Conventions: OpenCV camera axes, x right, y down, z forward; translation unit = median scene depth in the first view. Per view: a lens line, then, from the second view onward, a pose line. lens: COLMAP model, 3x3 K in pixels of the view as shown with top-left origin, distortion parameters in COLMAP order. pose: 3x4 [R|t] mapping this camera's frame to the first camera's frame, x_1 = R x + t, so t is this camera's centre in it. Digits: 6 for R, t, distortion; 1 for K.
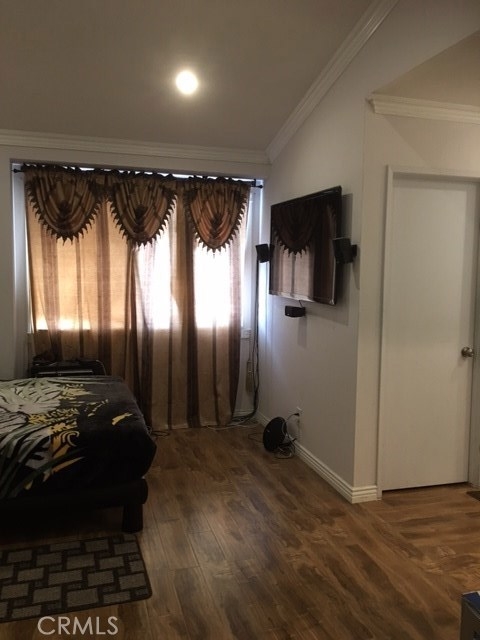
lens RADIAL K [[542.2, 0, 239.4], [0, 542.2, 318.6], [0, 0, 1]] dist [0.038305, -0.055191]
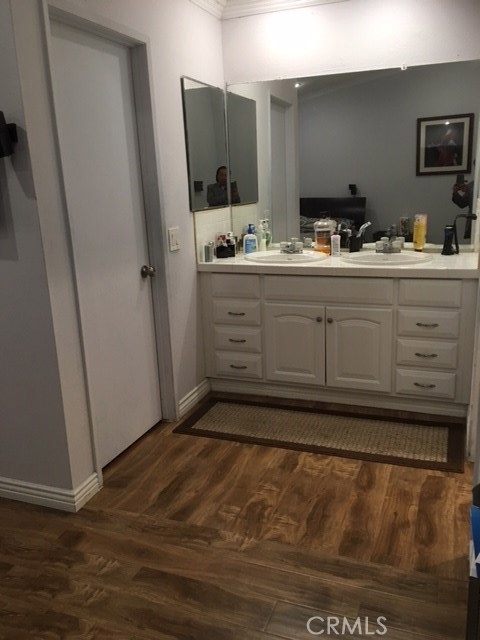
lens RADIAL K [[542.2, 0, 242.7], [0, 542.2, 322.4], [0, 0, 1]] dist [0.038305, -0.055191]
pose [[0.587446, -0.239309, 0.773071, -0.158751], [0.111163, 0.970084, 0.215824, -0.026252], [-0.801593, -0.040848, 0.596474, 0.440751]]
